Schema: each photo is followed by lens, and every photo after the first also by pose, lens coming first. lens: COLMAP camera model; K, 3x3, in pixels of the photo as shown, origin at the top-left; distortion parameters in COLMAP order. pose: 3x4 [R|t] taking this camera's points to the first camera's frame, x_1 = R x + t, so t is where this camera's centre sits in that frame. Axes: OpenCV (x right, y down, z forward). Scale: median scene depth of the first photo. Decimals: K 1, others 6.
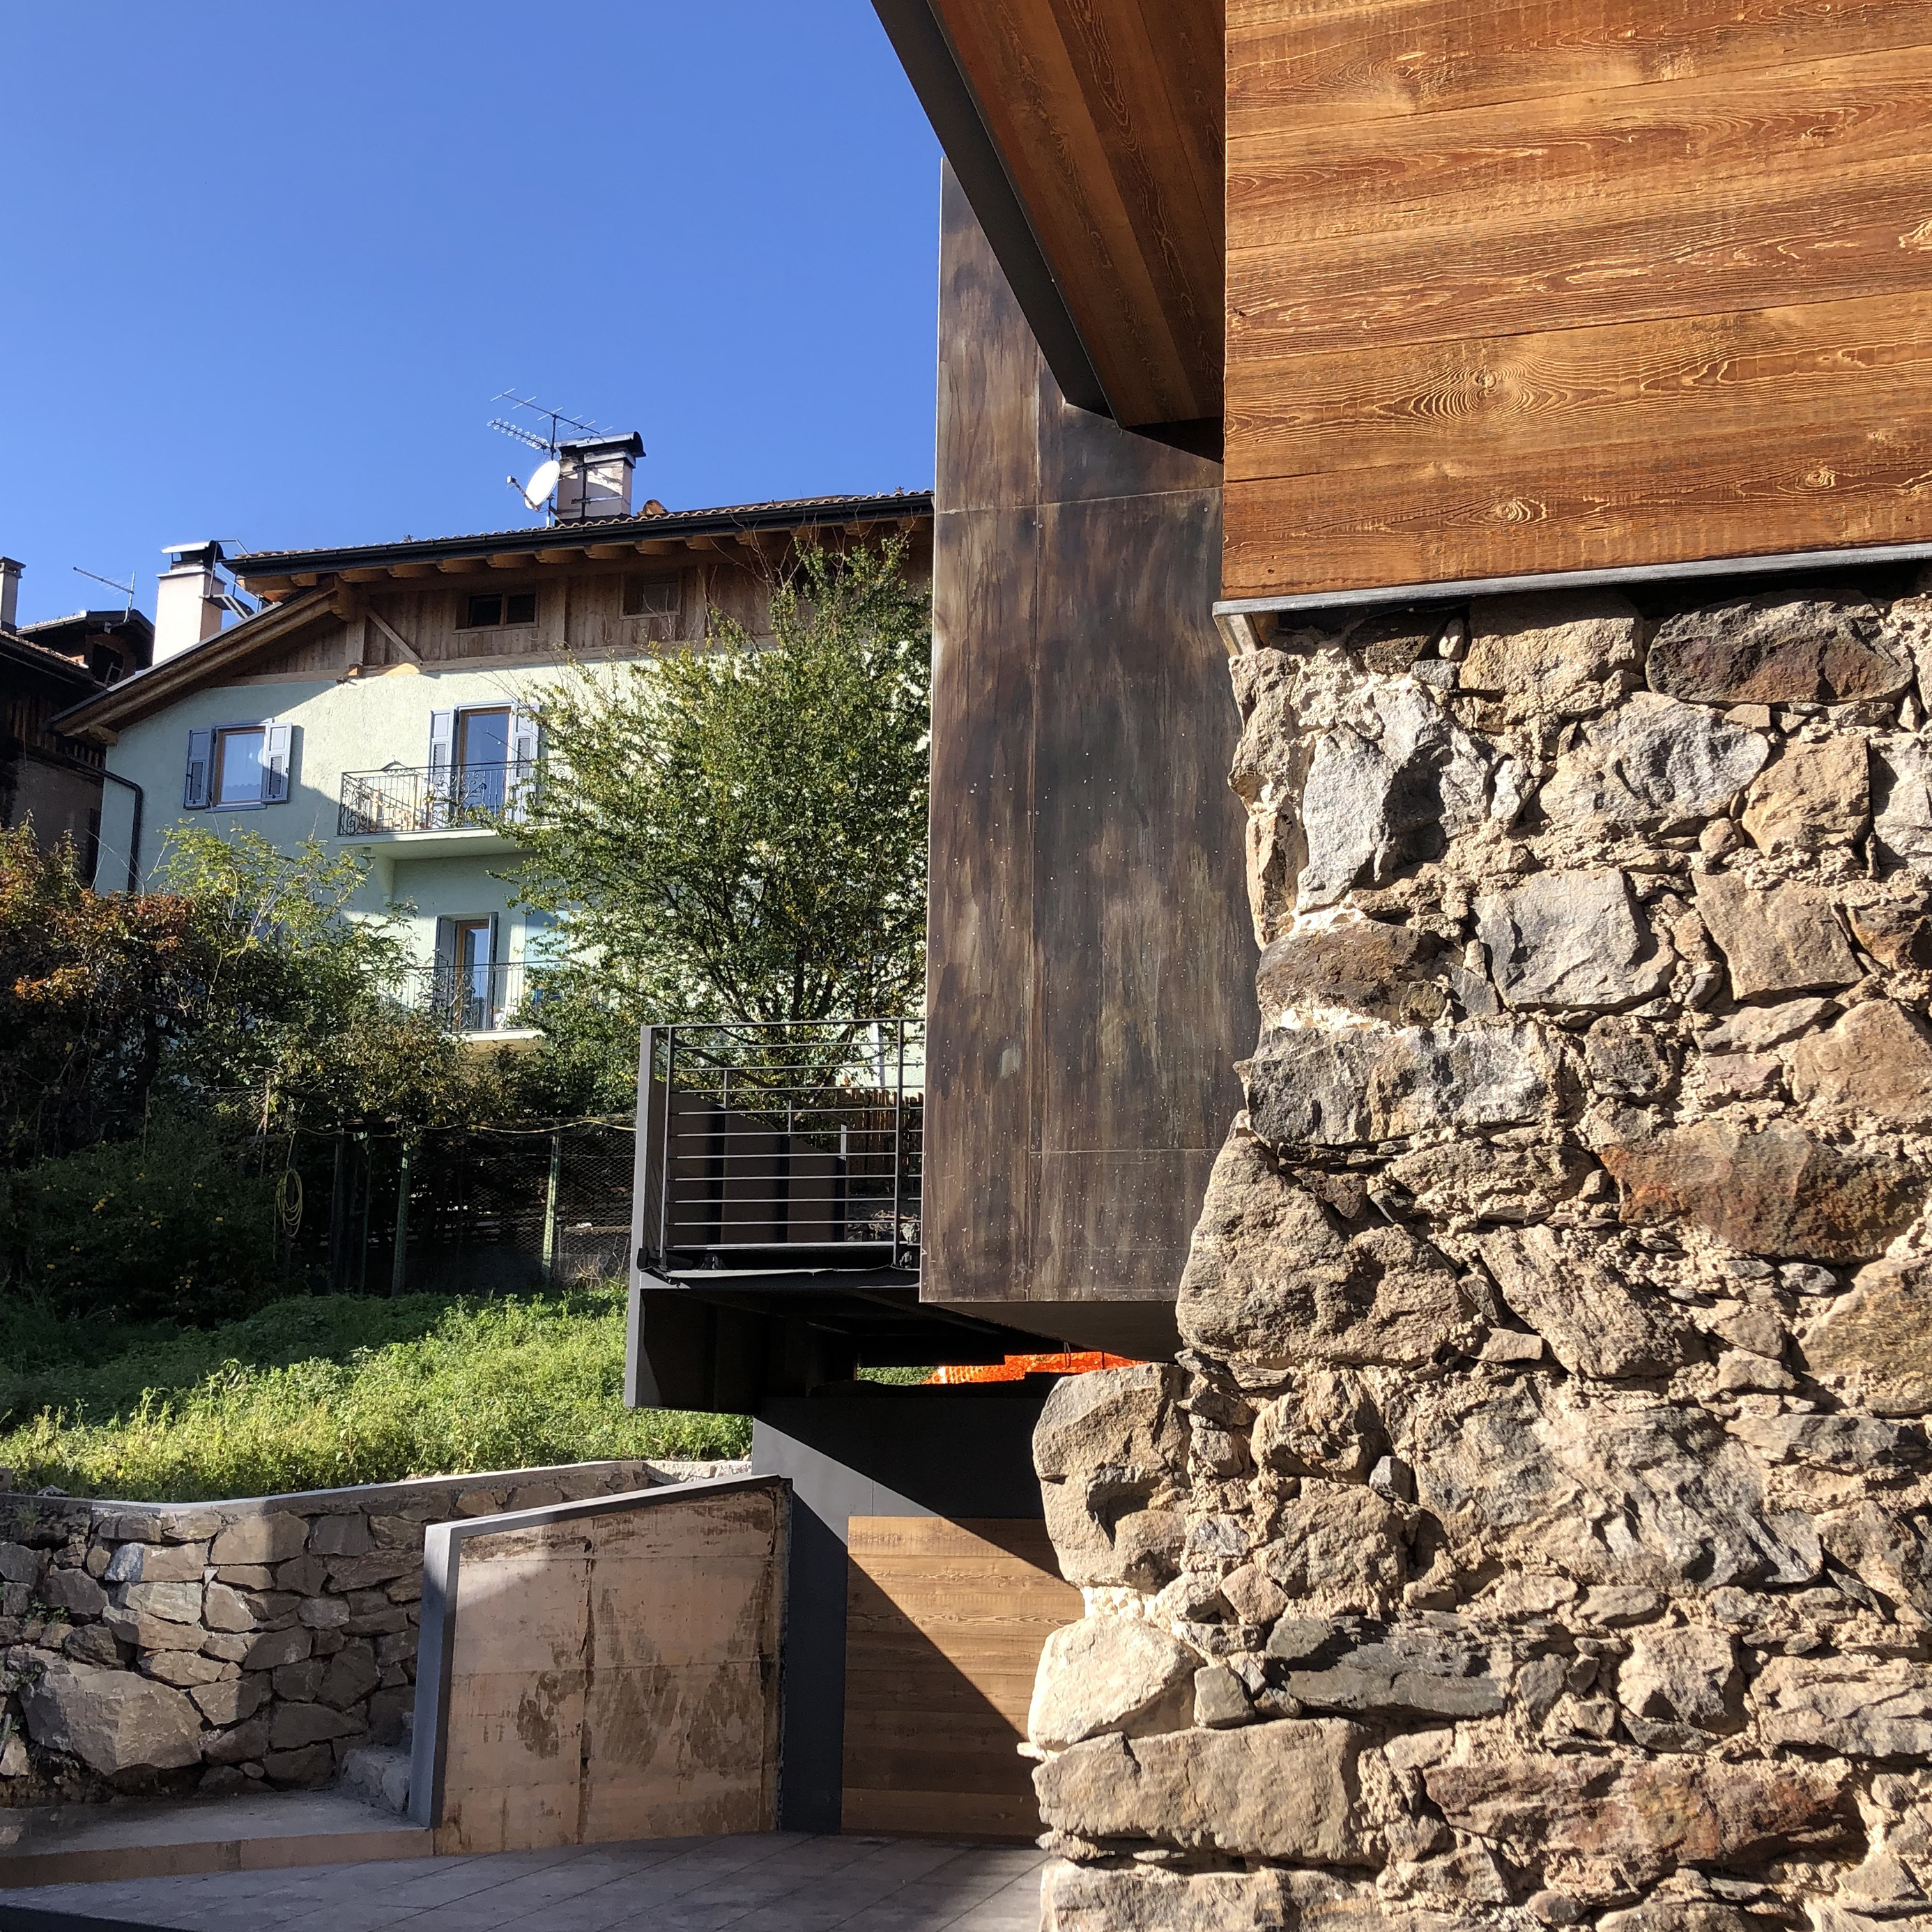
lens RADIAL K [[2282.5, 0, 1006.0], [0, 2282.5, 1091.6], [0, 0, 1]] dist [0.072414, -0.148253]
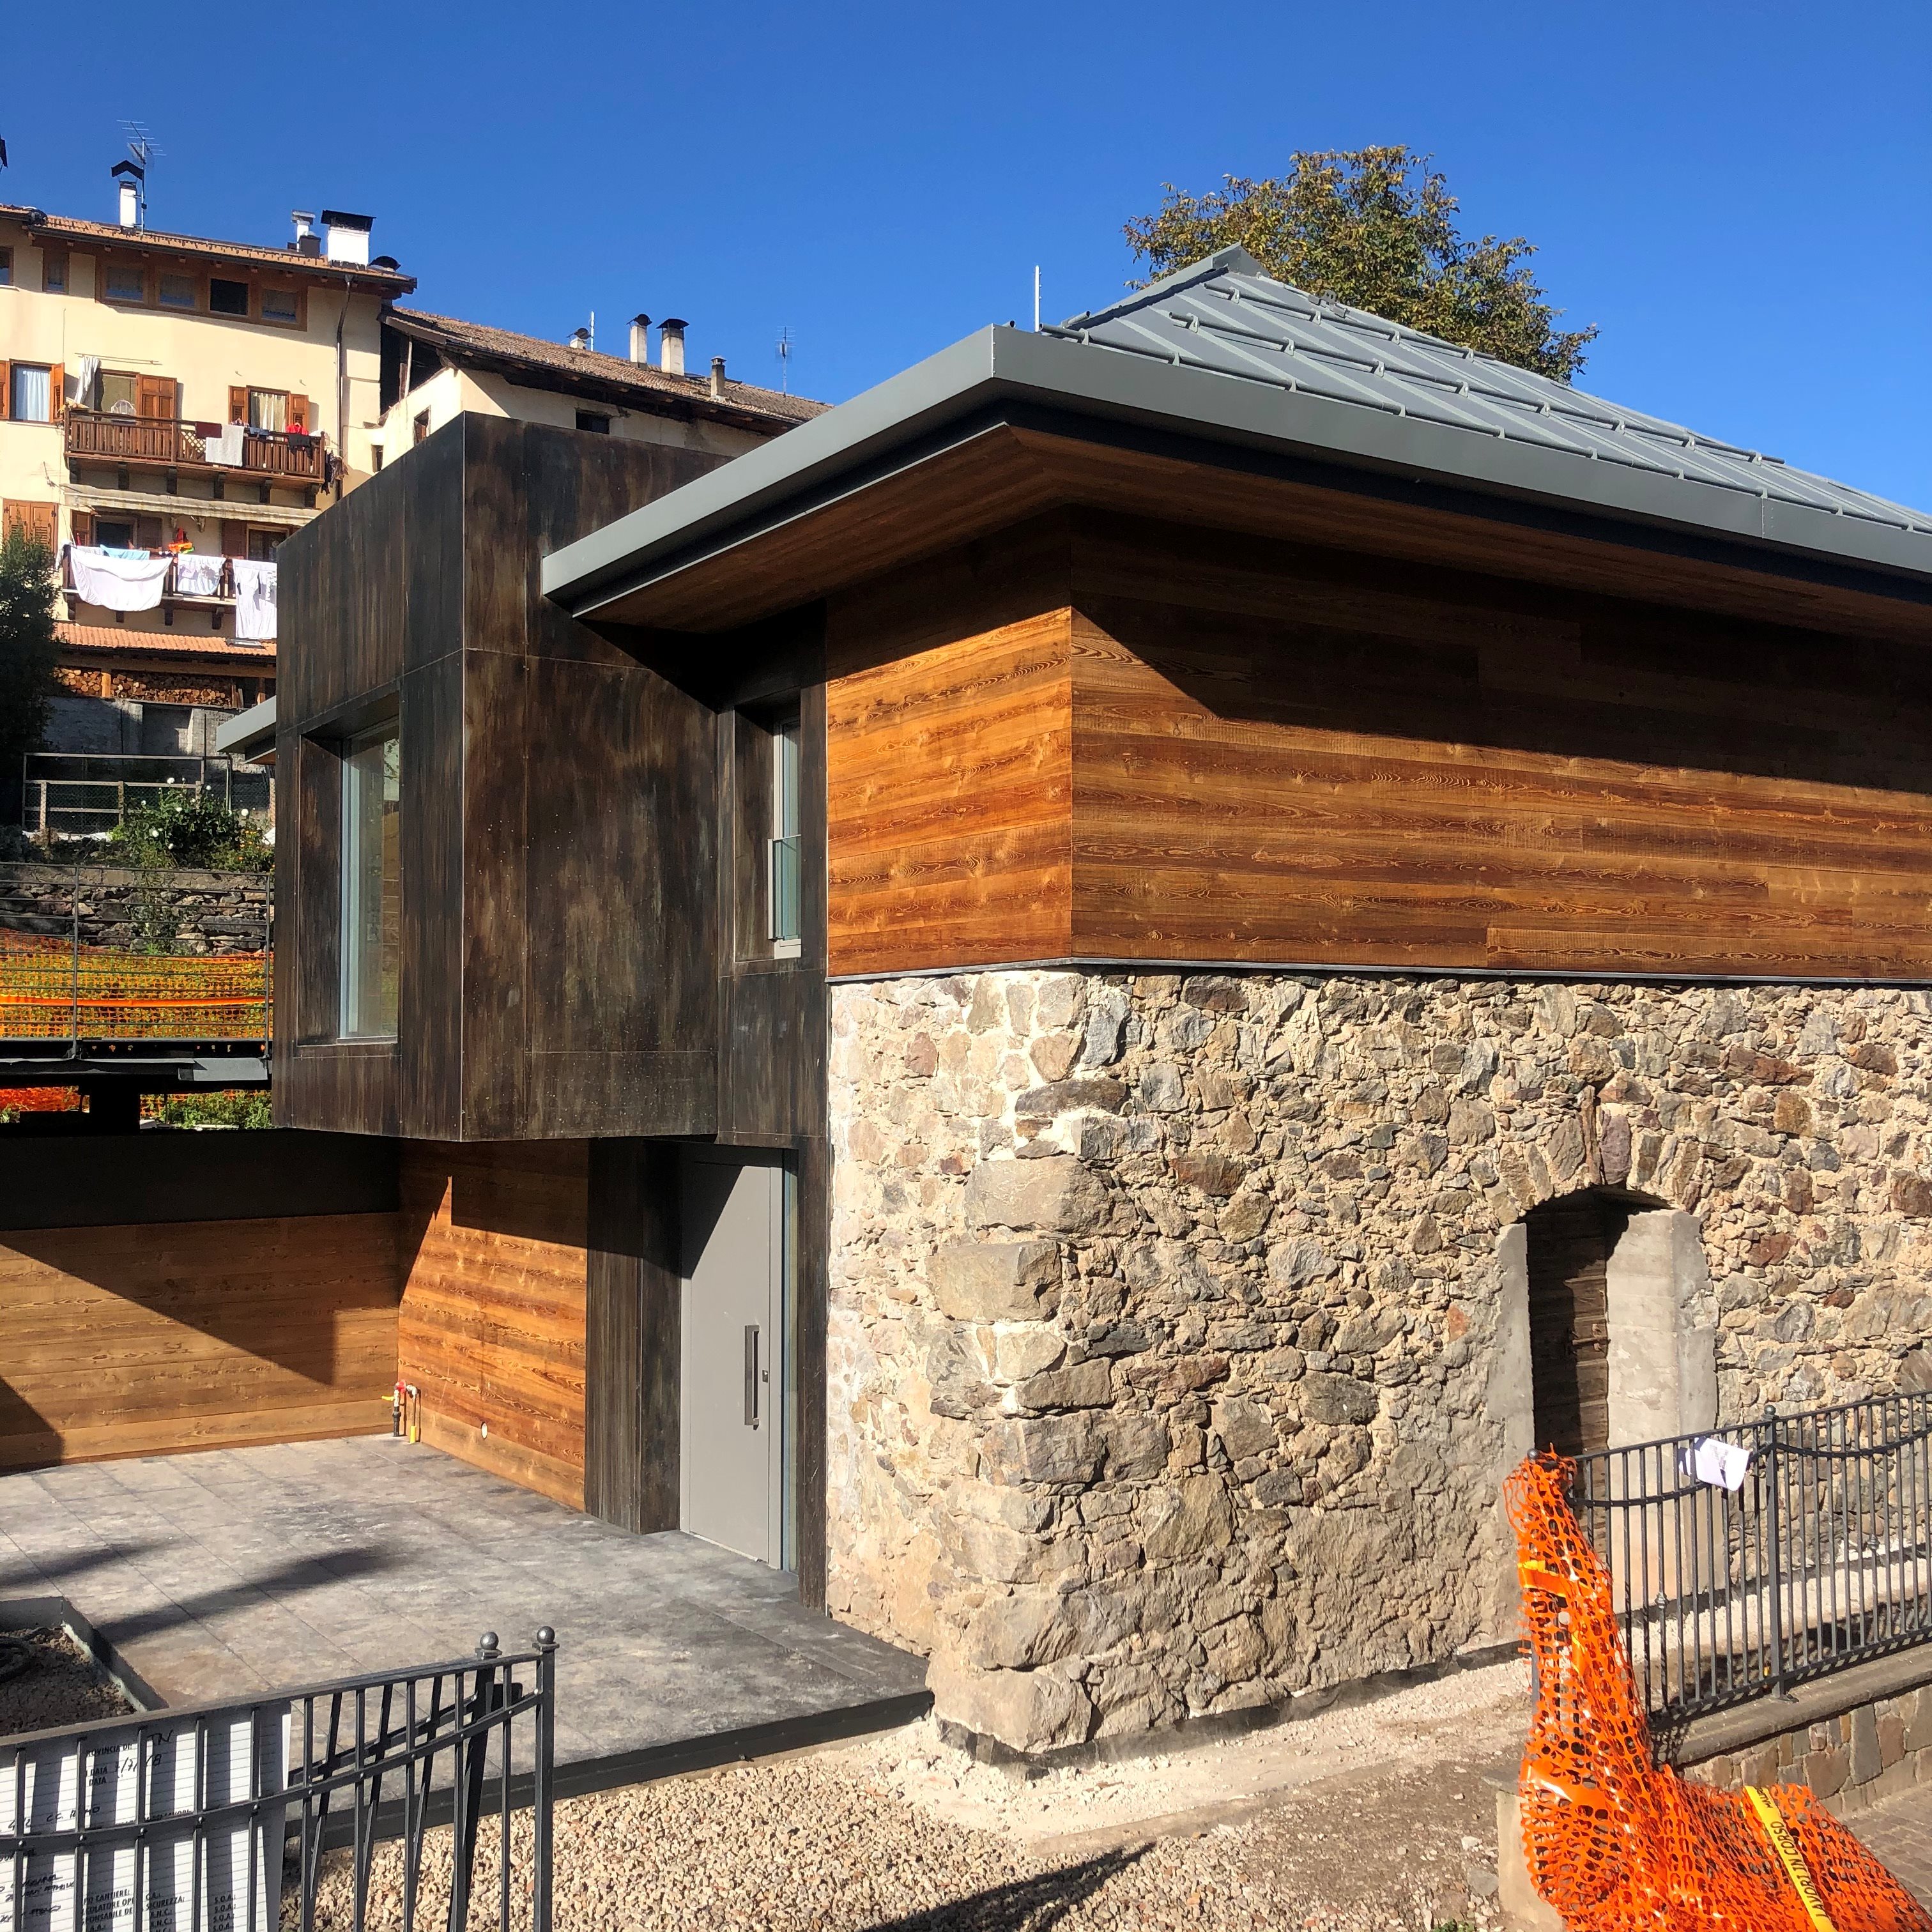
lens RADIAL K [[2104.4, 0, 969.2], [0, 2104.4, 958.2], [0, 0, 1]] dist [0.170202, -0.498764]
pose [[0.671732, 0.018282, 0.740569, -1.896033], [-0.109990, 0.991076, 0.075301, -0.400454], [-0.732583, -0.132037, 0.667748, -0.593681]]
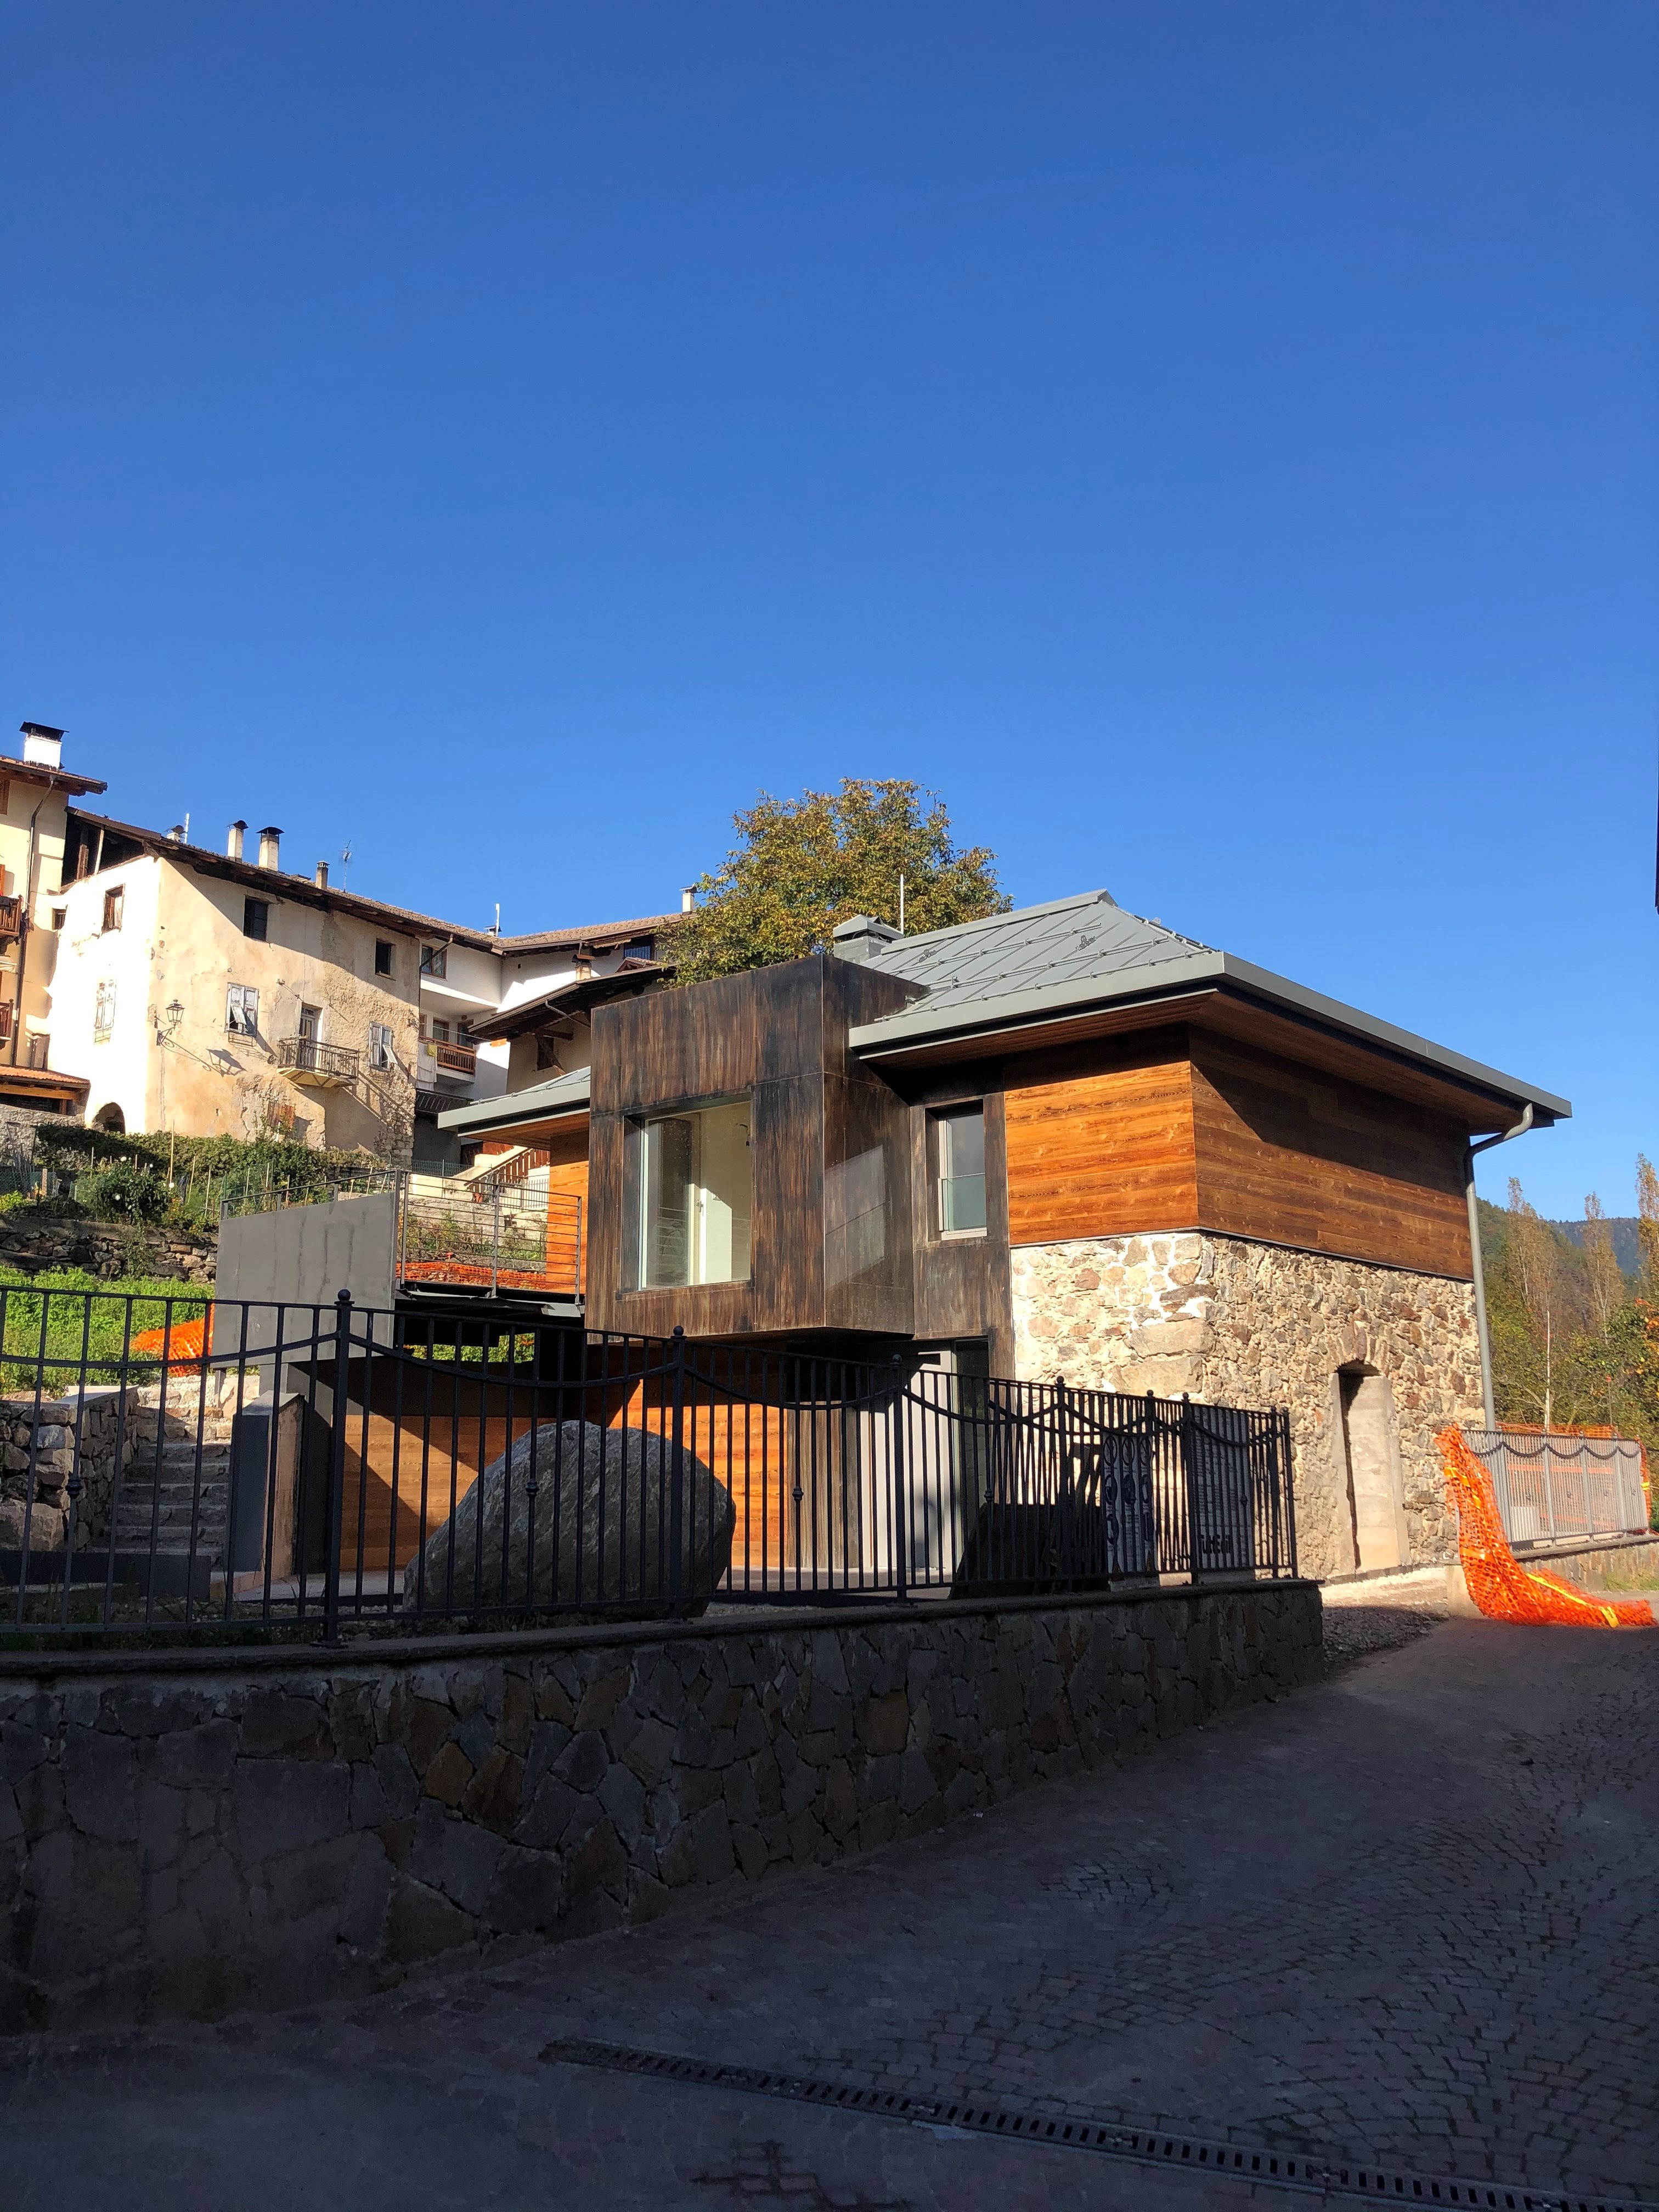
lens RADIAL K [[1815.9, 0, 829.3], [0, 1815.9, 1074.8], [0, 0, 1]] dist [0.147794, -0.441288]
pose [[0.432470, 0.174460, 0.884609, -4.711288], [-0.137972, 0.982352, -0.126284, 0.134647], [-0.891029, -0.067437, 0.448909, -0.246214]]
